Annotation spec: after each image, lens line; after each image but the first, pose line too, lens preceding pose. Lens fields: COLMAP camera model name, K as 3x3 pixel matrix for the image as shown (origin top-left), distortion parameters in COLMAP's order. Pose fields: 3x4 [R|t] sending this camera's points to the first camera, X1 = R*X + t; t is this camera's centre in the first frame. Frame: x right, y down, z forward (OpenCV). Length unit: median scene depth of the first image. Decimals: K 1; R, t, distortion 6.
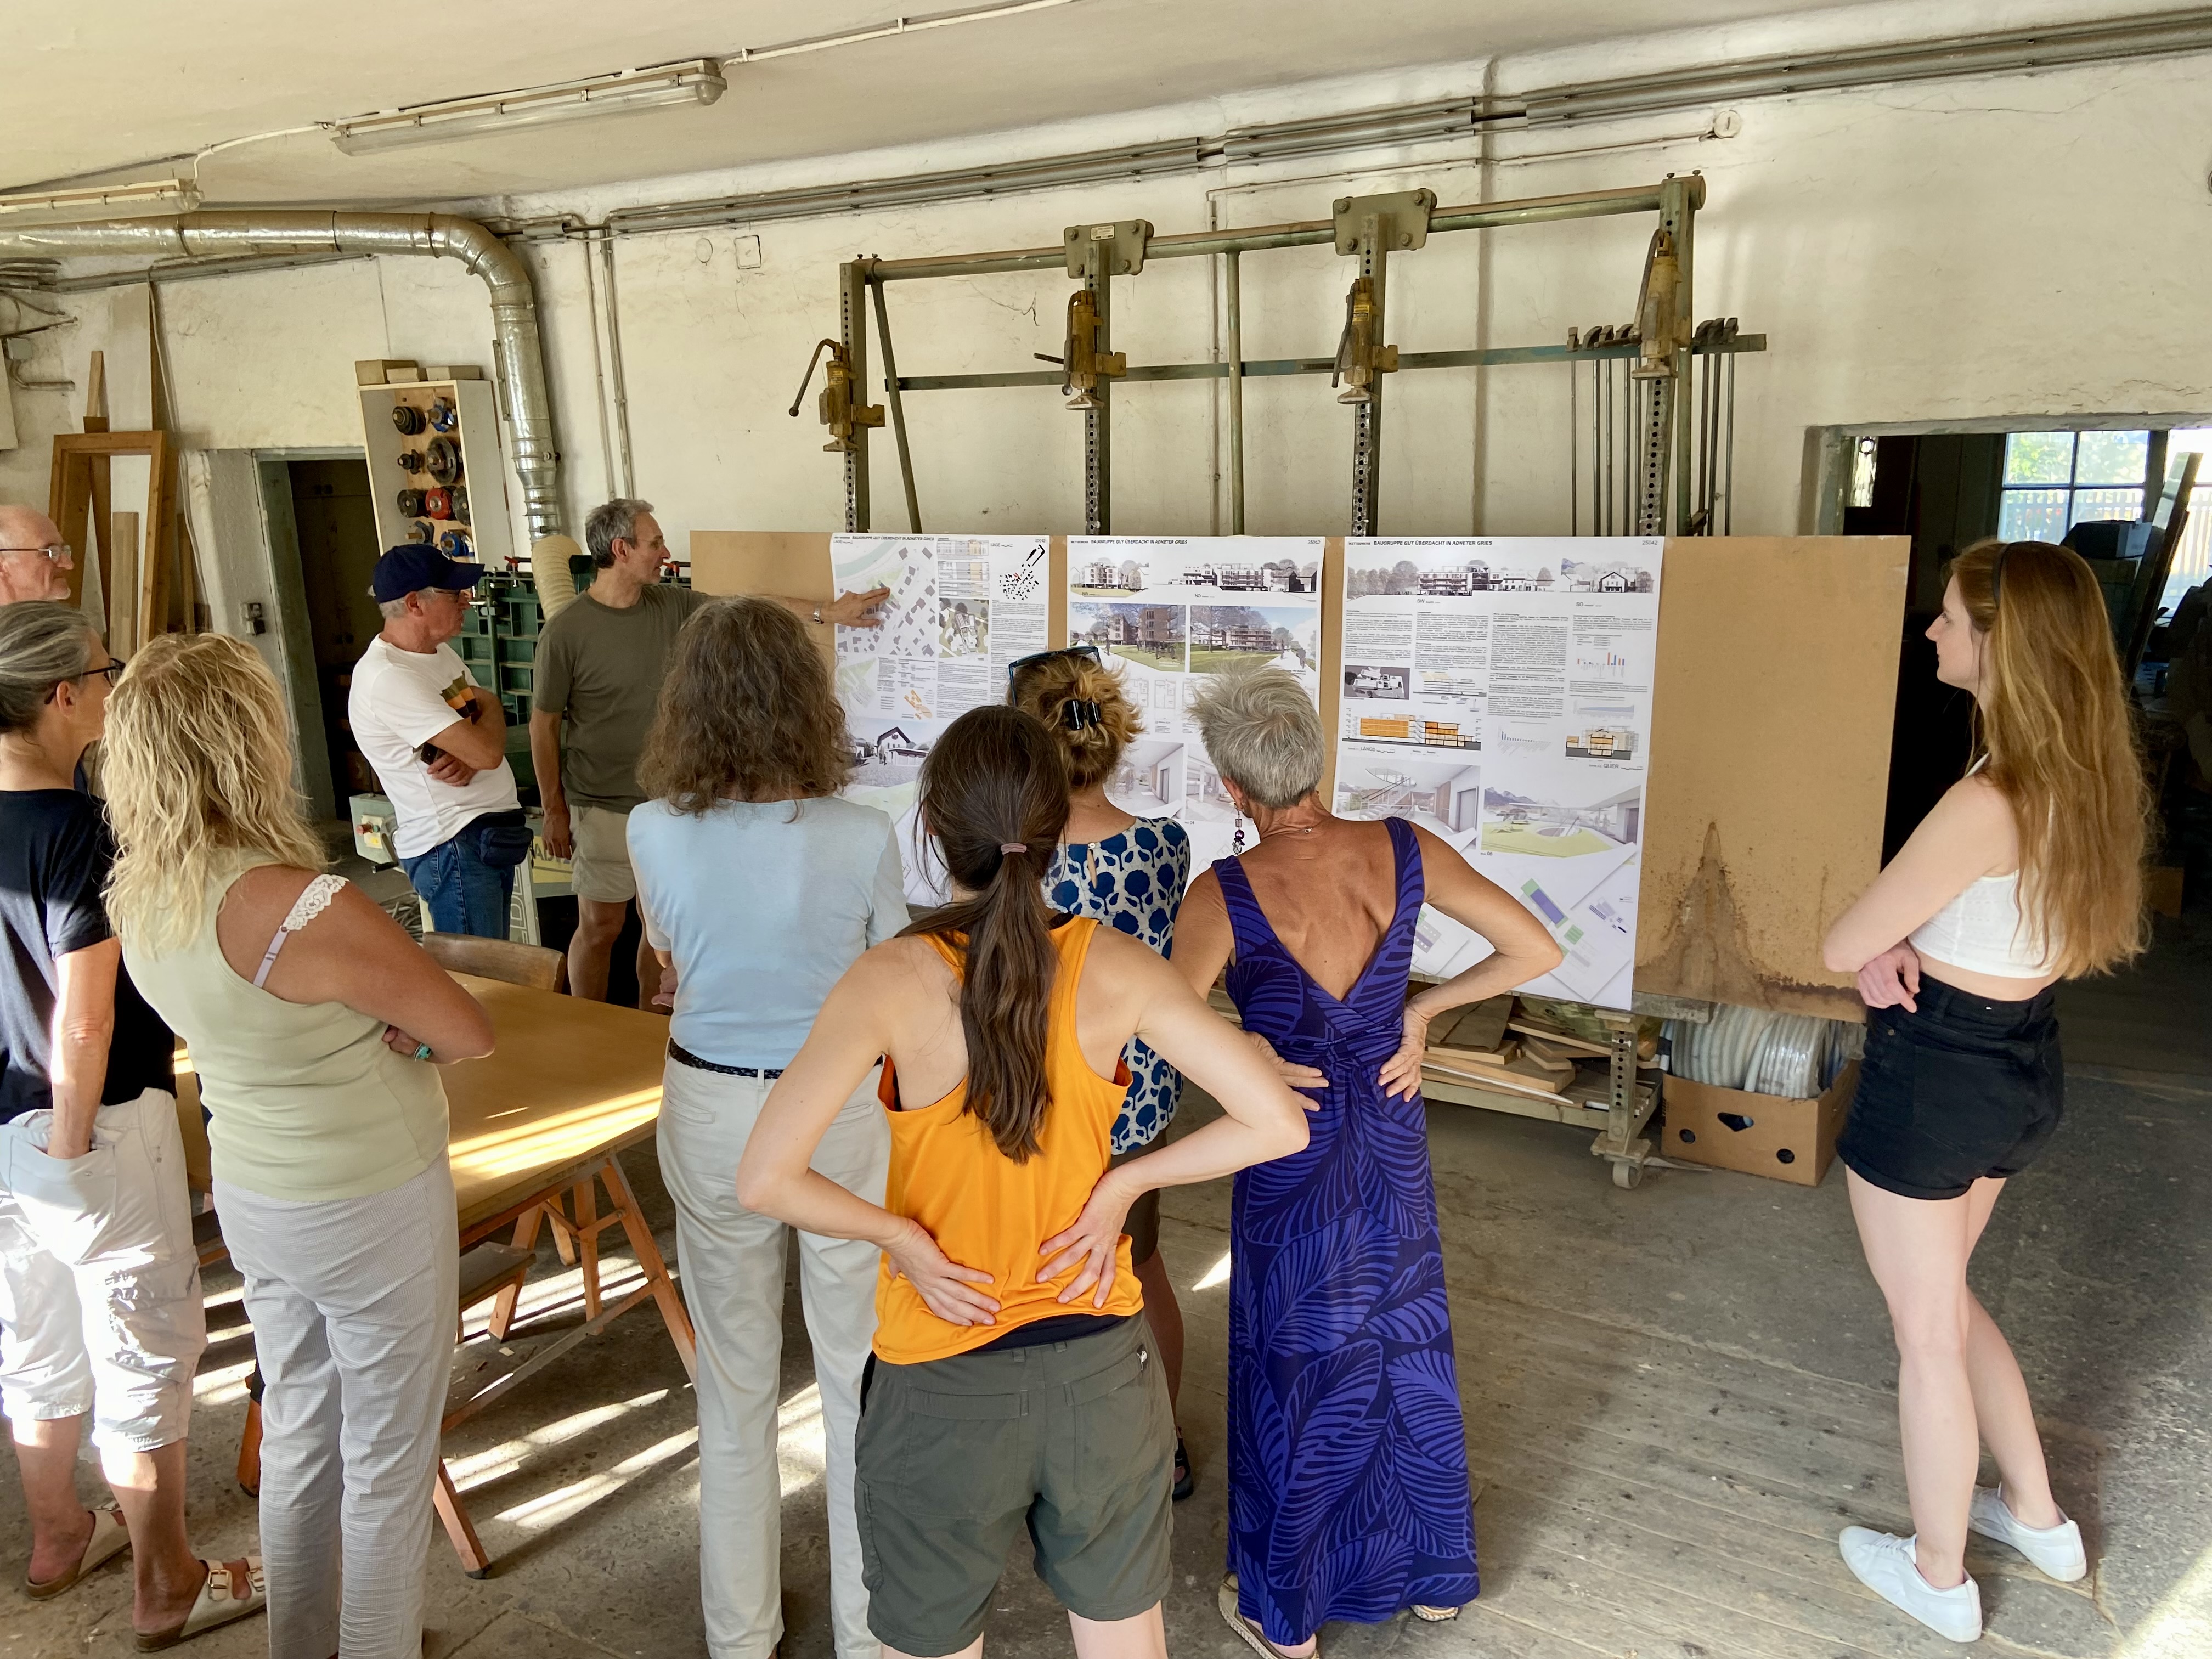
lens RADIAL K [[1651.6, 0, 1100.7], [0, 1651.6, 835.5], [0, 0, 1]] dist [0.067481, -0.053438]
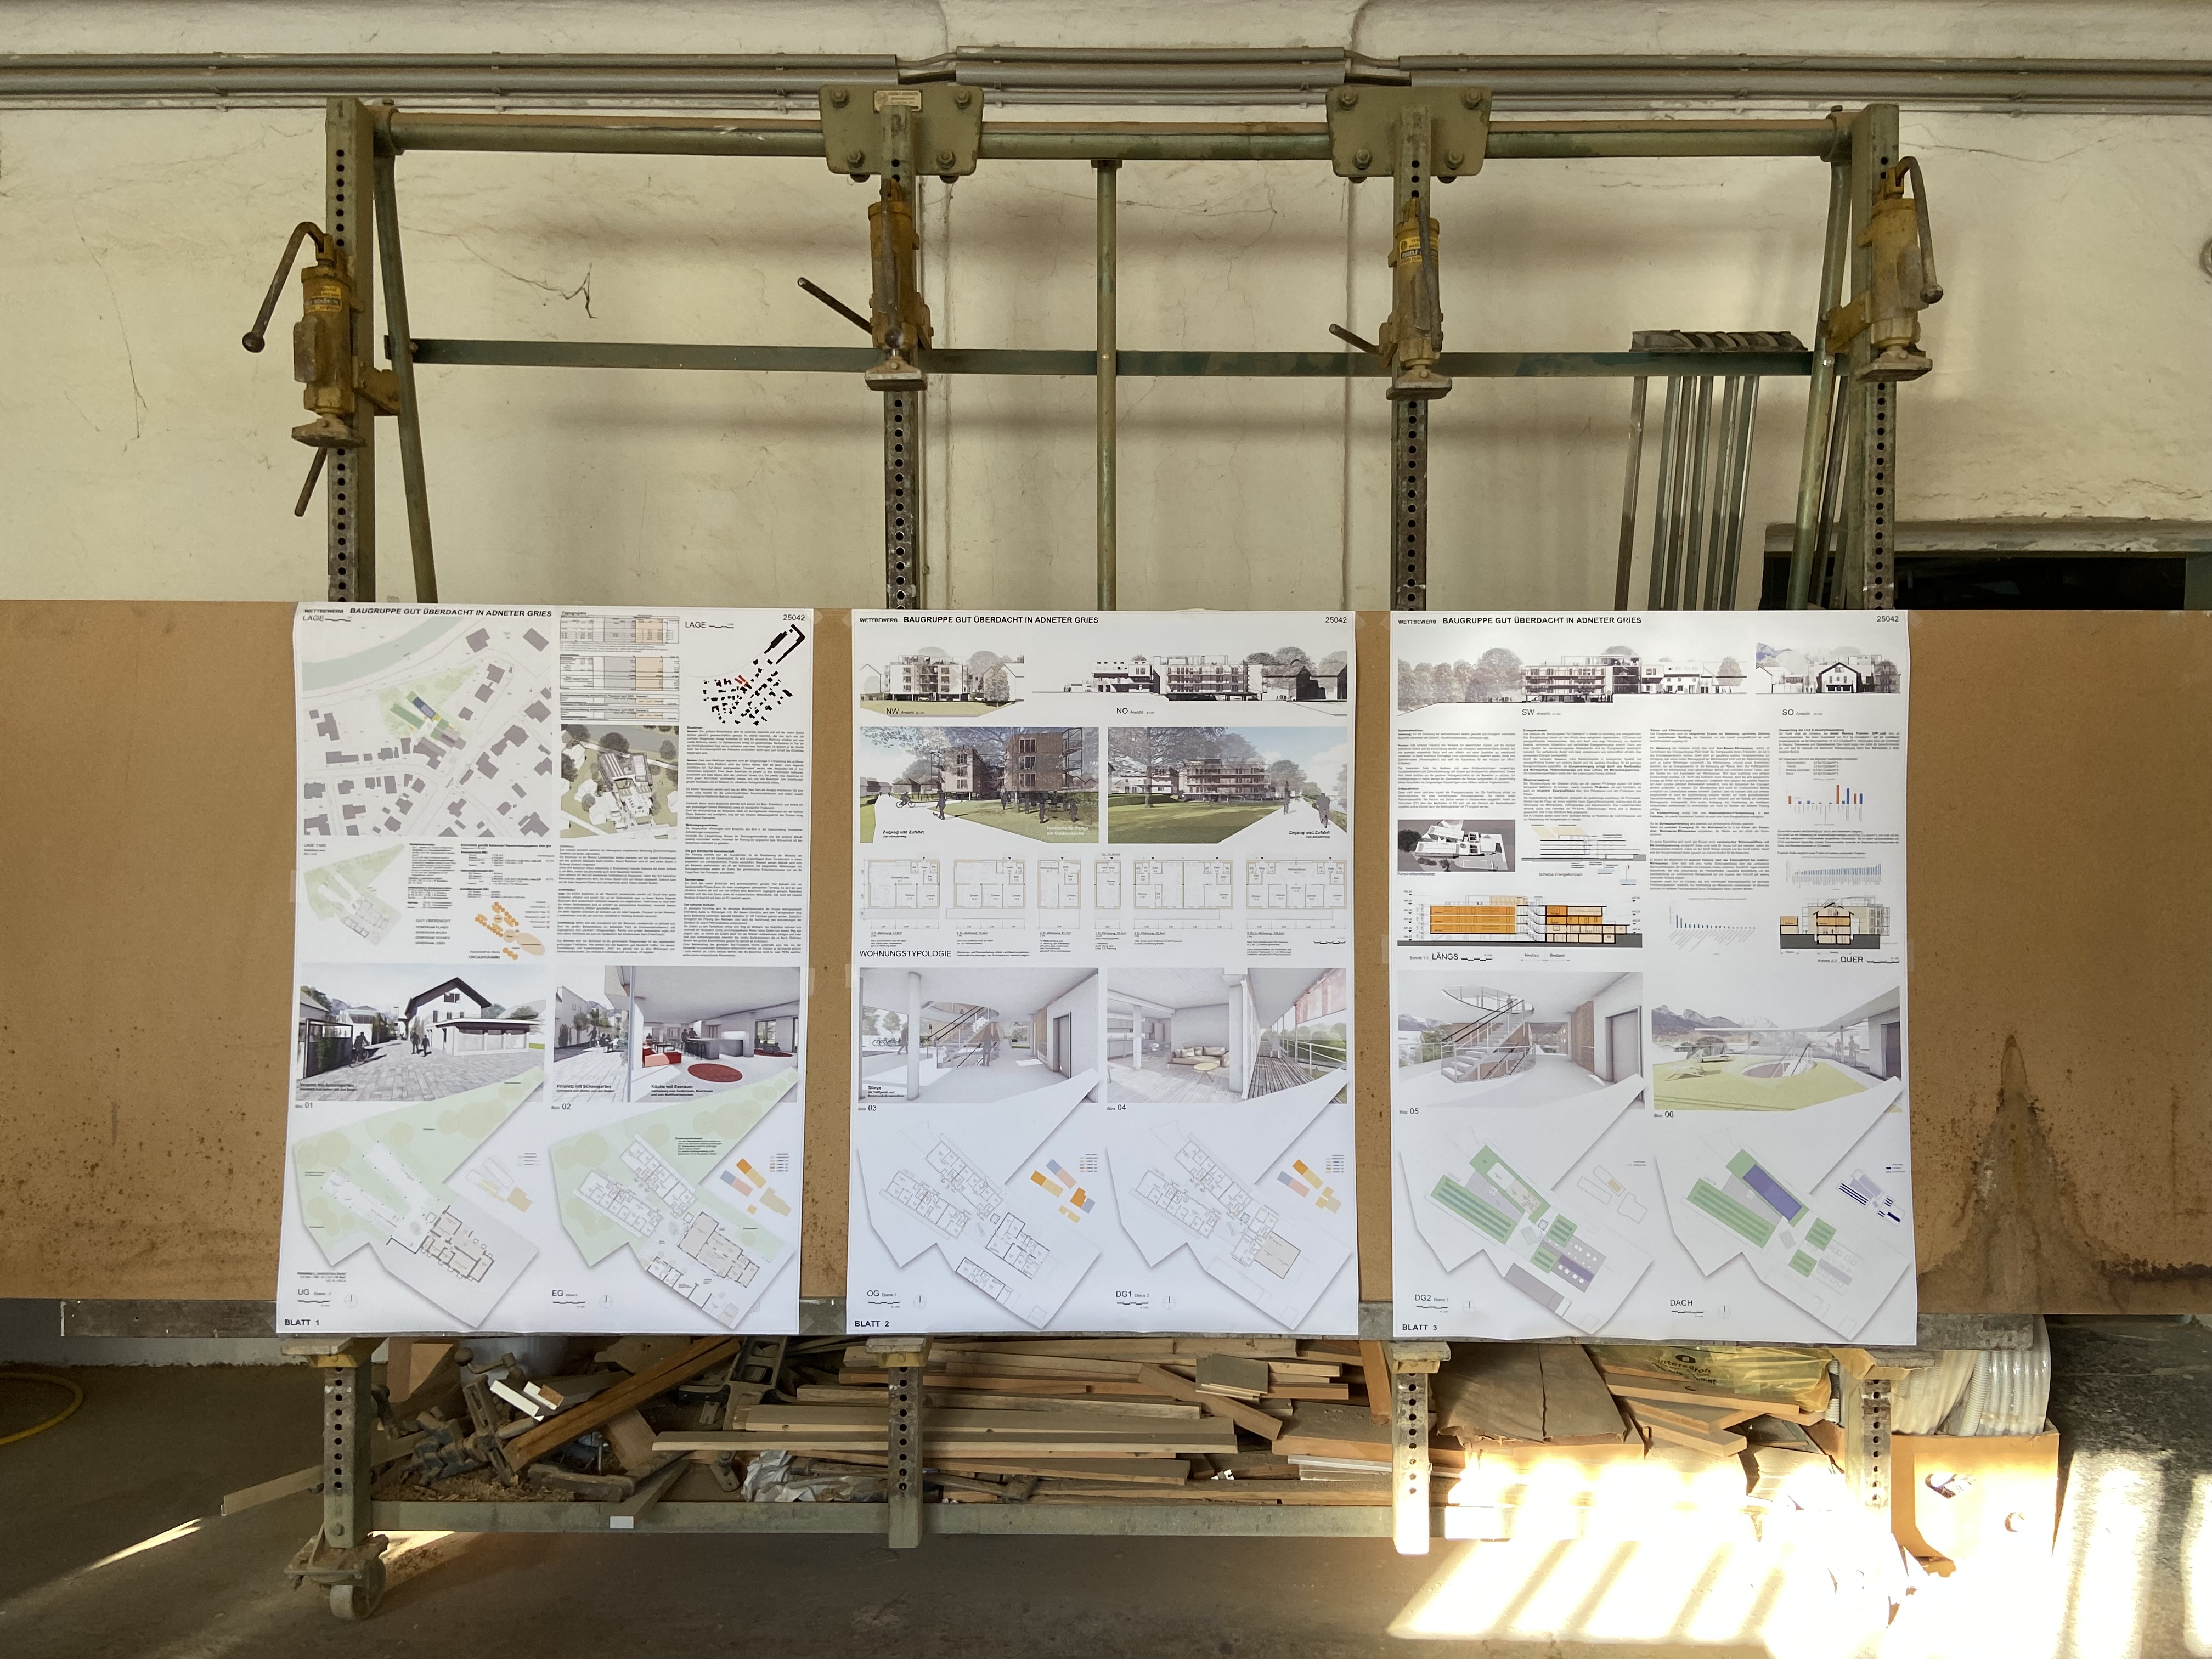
lens RADIAL K [[1651.6, 0, 1112.5], [0, 1651.6, 821.2], [0, 0, 1]] dist [0.067481, -0.053438]
pose [[0.860273, -0.007914, 0.509773, -0.249878], [0.089958, 0.986548, -0.136494, -0.029650], [-0.501835, 0.163281, 0.849412, 0.542169]]
